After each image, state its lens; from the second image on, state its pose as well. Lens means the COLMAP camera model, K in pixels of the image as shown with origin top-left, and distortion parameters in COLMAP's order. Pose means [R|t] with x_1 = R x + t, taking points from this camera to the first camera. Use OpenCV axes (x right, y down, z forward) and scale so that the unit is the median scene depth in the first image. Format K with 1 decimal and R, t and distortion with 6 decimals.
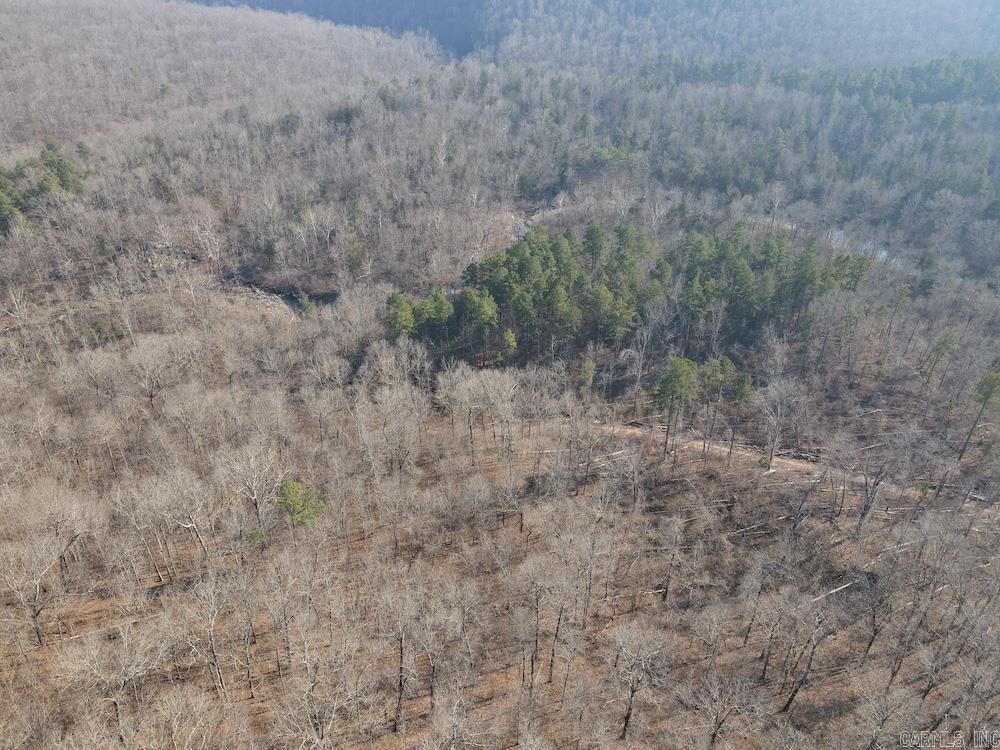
lens RADIAL K [[715.5, 0, 502.3], [0, 715.5, 374.7], [0, 0, 1]] dist [0.000939, 0.002271]
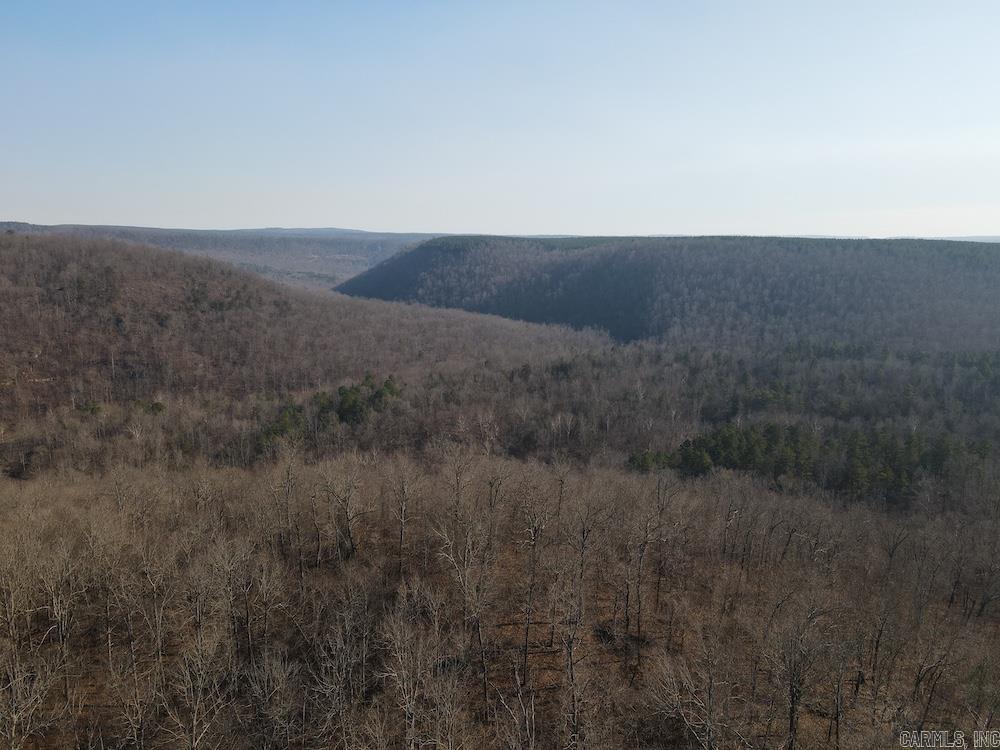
lens RADIAL K [[715.5, 0, 499.5], [0, 715.5, 375.4], [0, 0, 1]] dist [0.000939, 0.002271]
pose [[0.984381, 0.027371, -0.173909, -0.079756], [-0.094636, 0.915245, -0.391626, 0.155030], [0.148450, 0.401967, 0.903540, -0.192679]]
